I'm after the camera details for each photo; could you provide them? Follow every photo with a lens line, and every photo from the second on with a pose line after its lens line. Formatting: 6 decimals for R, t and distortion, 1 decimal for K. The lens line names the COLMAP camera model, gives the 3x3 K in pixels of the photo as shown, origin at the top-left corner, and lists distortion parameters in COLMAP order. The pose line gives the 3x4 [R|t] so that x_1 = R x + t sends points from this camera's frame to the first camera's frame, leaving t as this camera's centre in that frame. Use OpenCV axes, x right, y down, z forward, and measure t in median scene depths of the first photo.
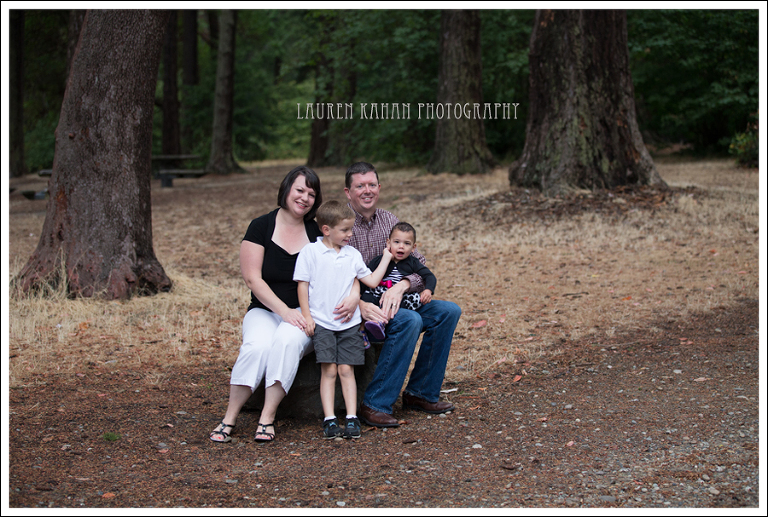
lens RADIAL K [[1662.0, 0, 383.5], [0, 1662.0, 256.7], [0, 0, 1]] dist [-0.526304, 0.000000]
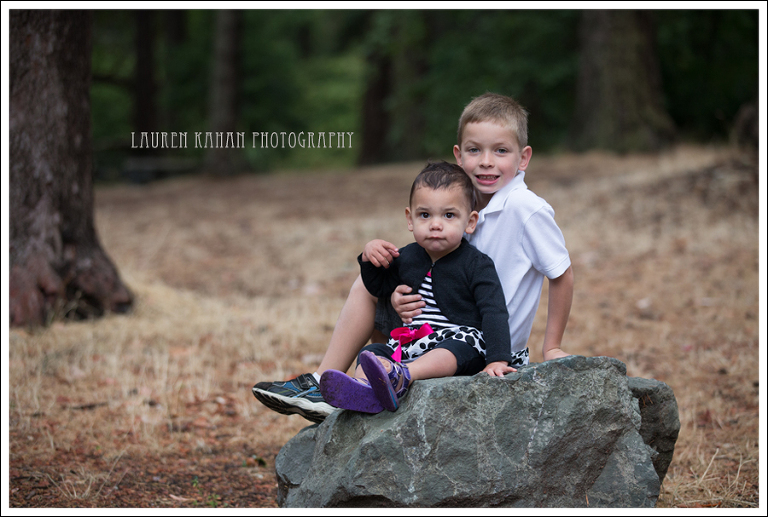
lens RADIAL K [[2344.6, 0, 382.6], [0, 2344.6, 261.6], [0, 0, 1]] dist [-0.388841, 0.000000]
pose [[0.999538, -0.007566, -0.029421, -0.034395], [0.006763, 0.999604, -0.027304, 0.026141], [0.029616, 0.027092, 0.999194, 0.313320]]
